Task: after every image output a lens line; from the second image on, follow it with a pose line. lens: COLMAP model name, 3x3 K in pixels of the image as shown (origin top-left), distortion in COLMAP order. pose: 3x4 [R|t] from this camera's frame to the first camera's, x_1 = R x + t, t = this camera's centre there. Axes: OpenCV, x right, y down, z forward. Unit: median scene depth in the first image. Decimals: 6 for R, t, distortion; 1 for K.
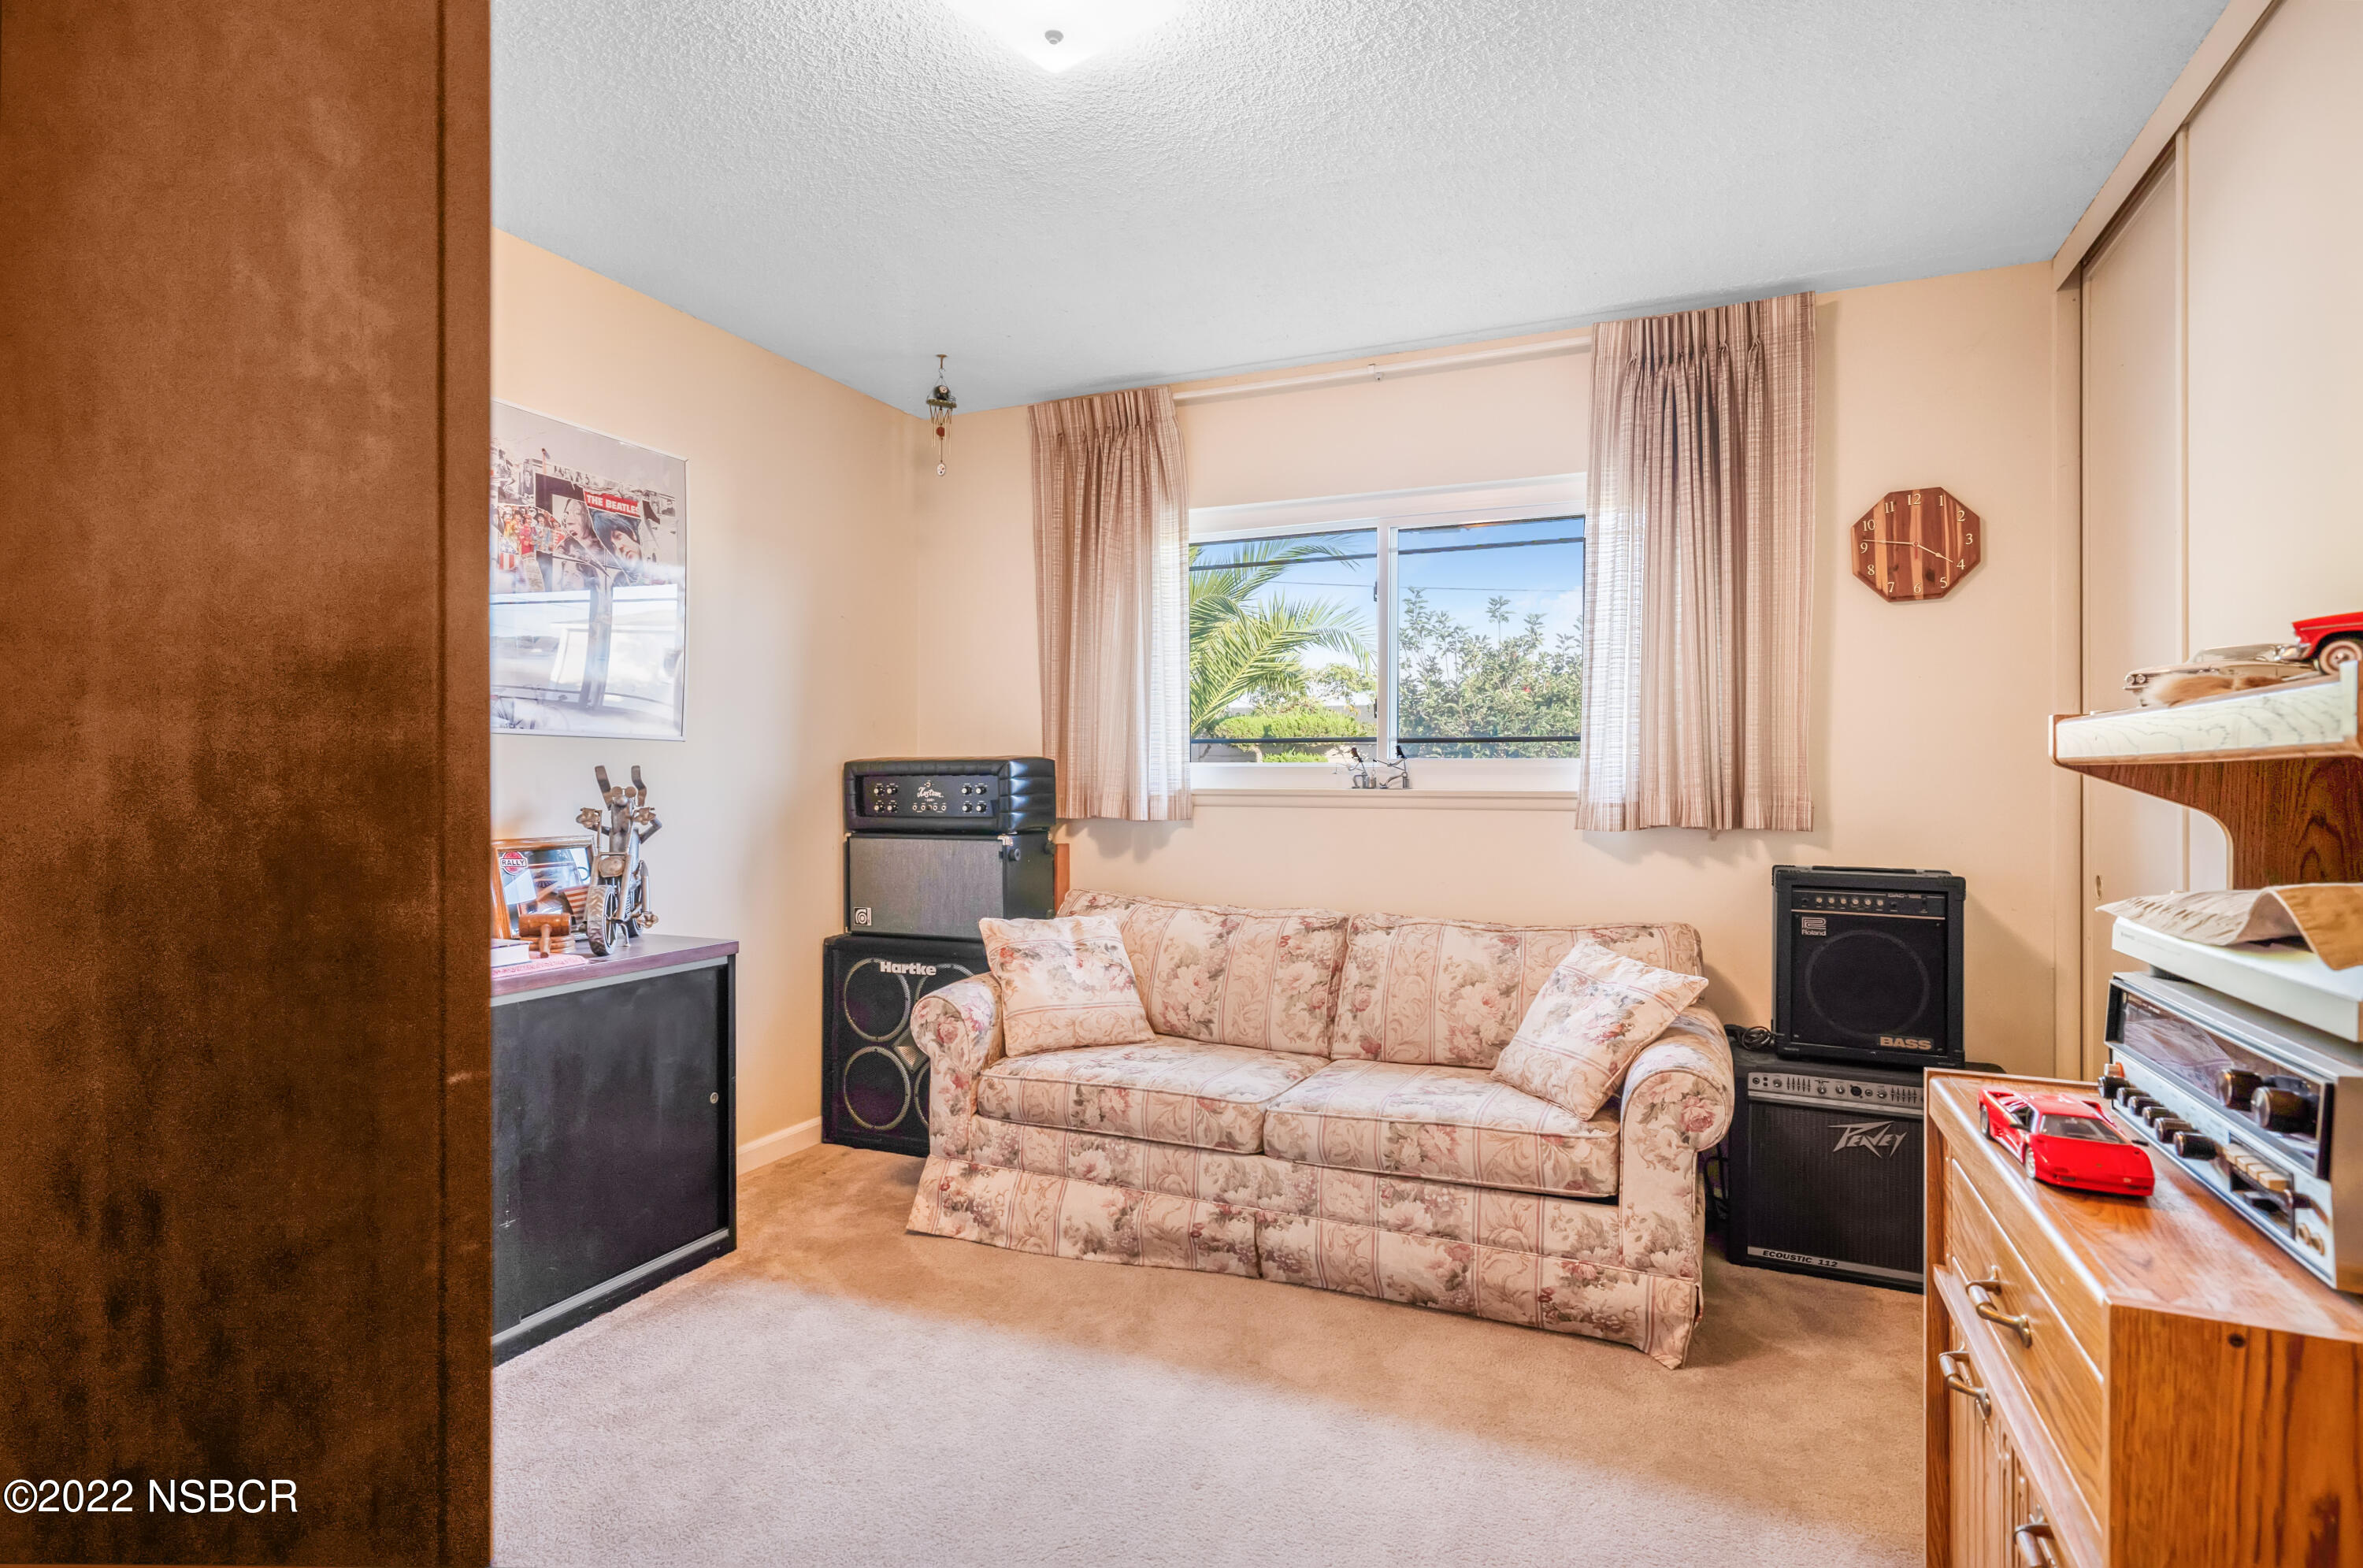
lens RADIAL K [[1171.8, 0, 1181.9], [0, 1171.8, 783.2], [0, 0, 1]] dist [-0.000352, 0.000064]
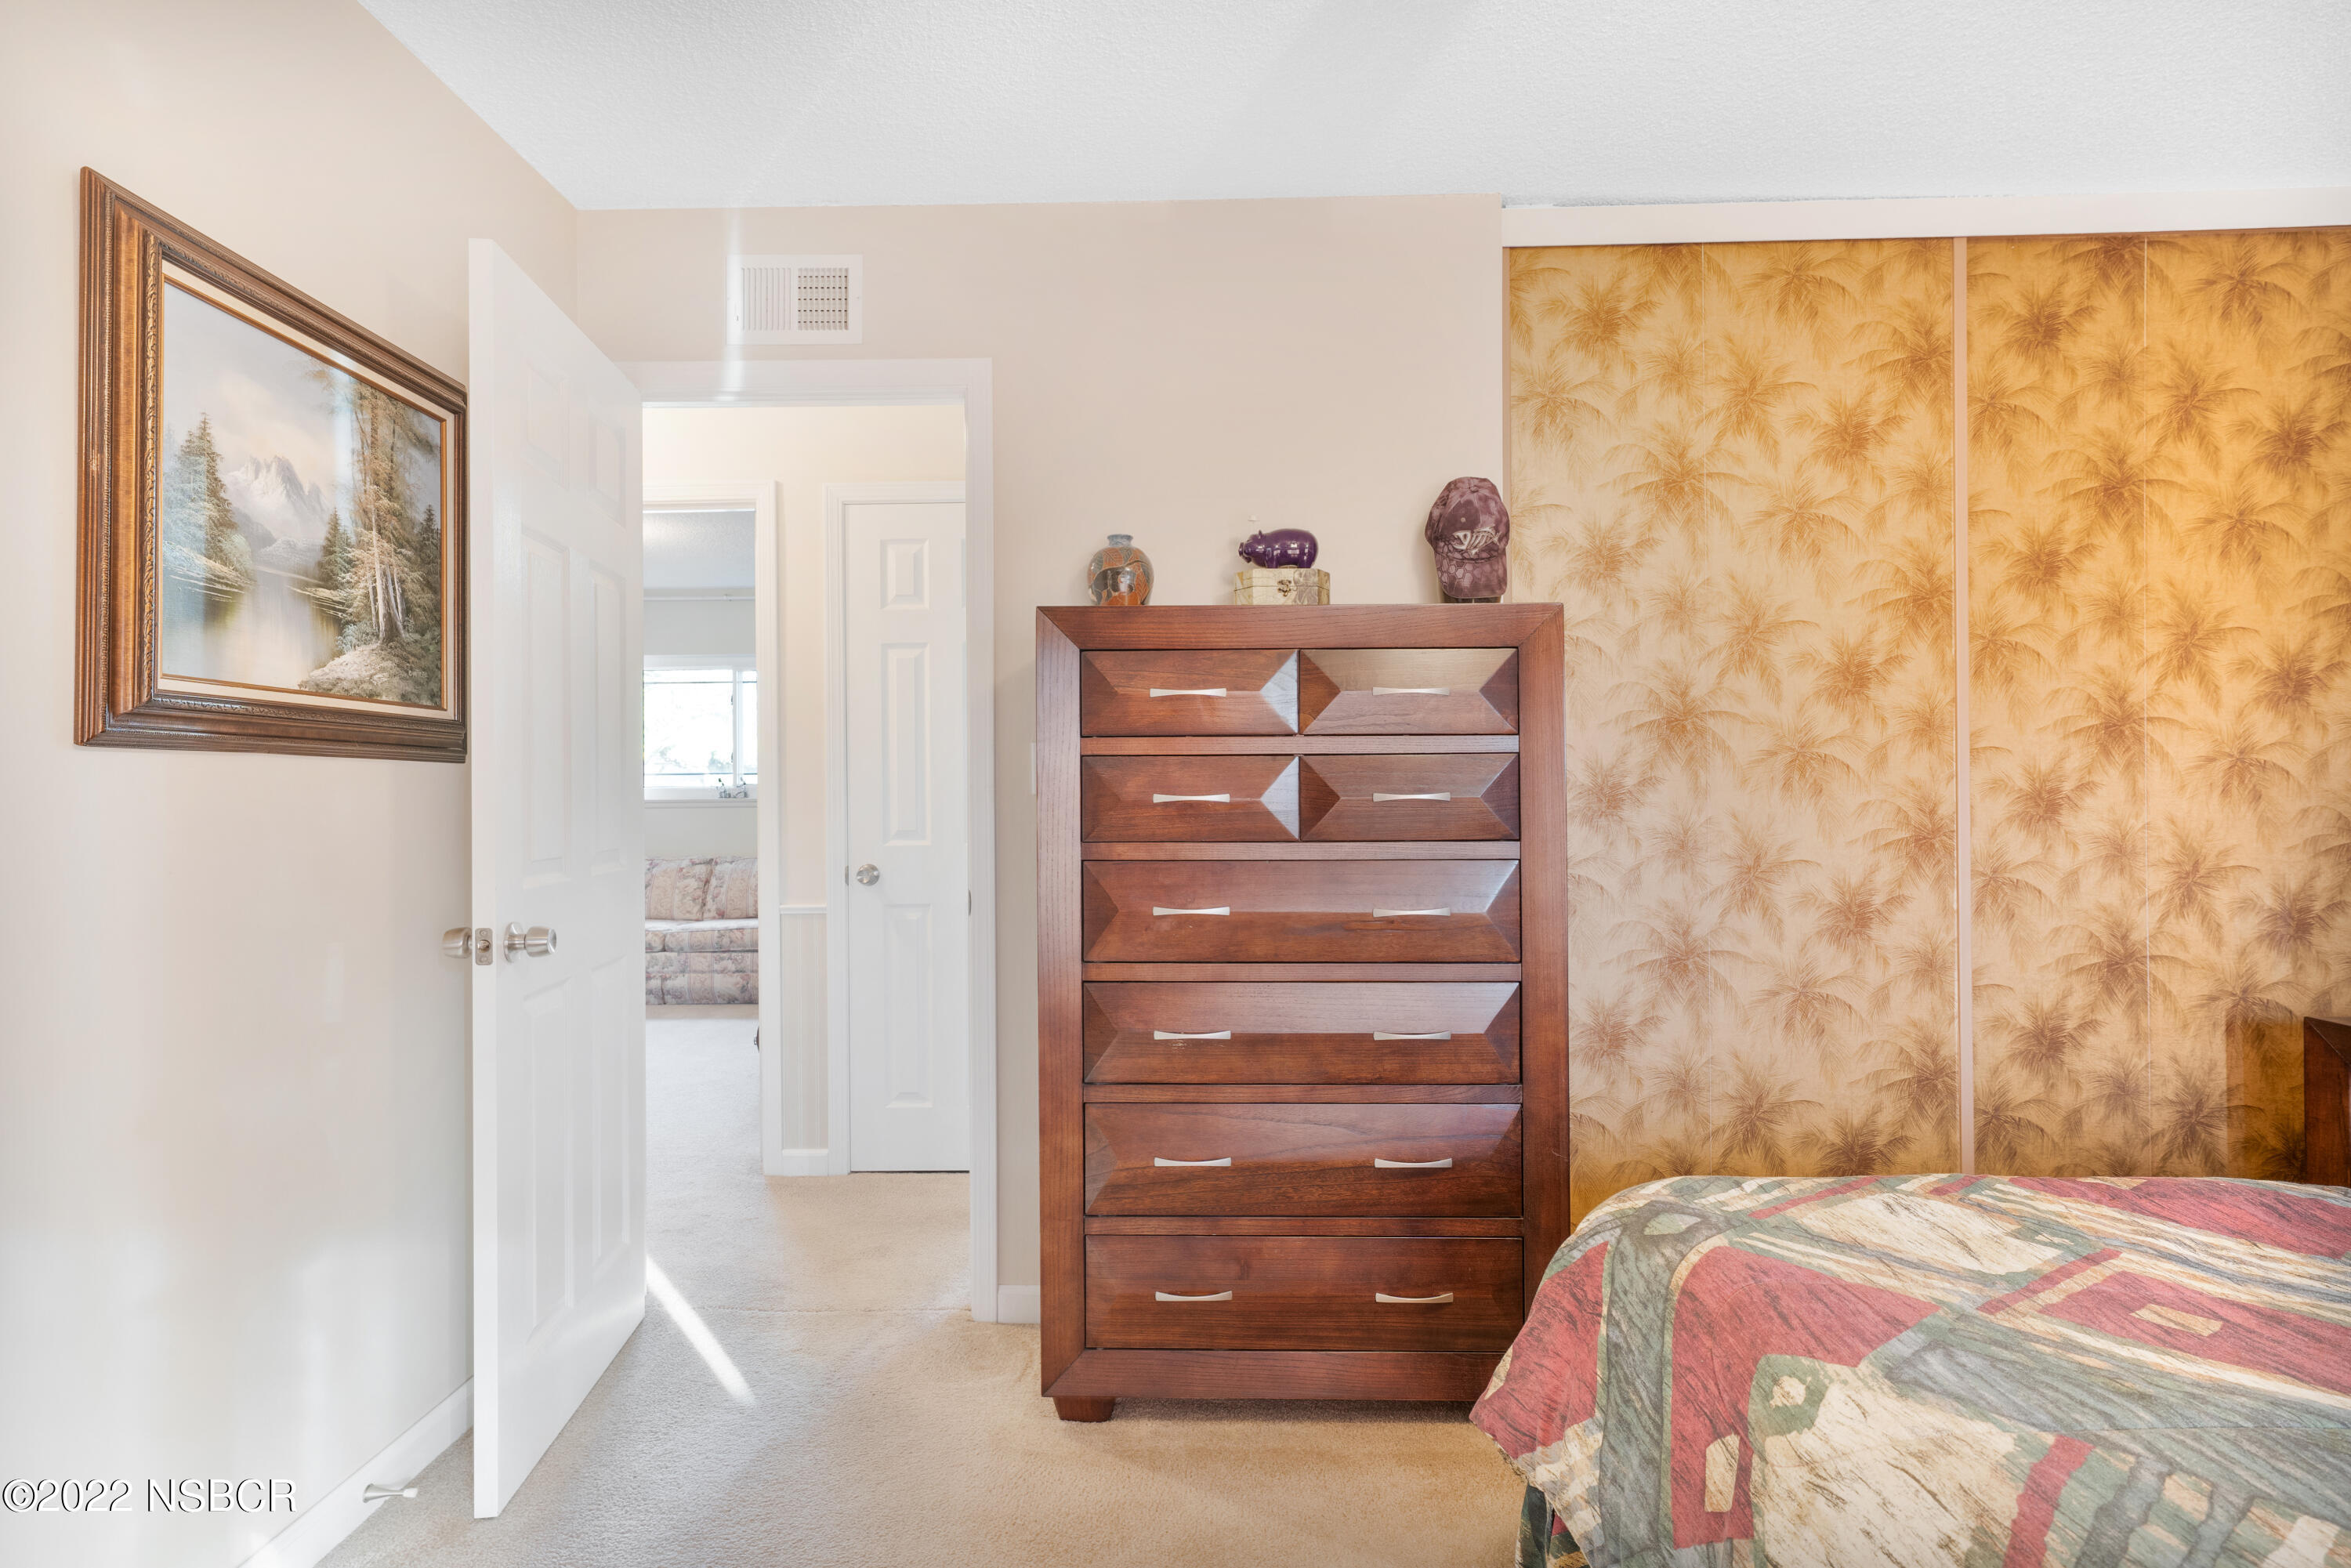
lens RADIAL K [[1271.7, 0, 1176.3], [0, 1271.7, 789.1], [0, 0, 1]] dist [0.000203, 0.000000]
pose [[0.923085, -0.008749, 0.384496, 0.033731], [0.012240, 0.999903, -0.006632, 0.016262], [-0.384401, 0.010829, 0.923103, -1.584693]]
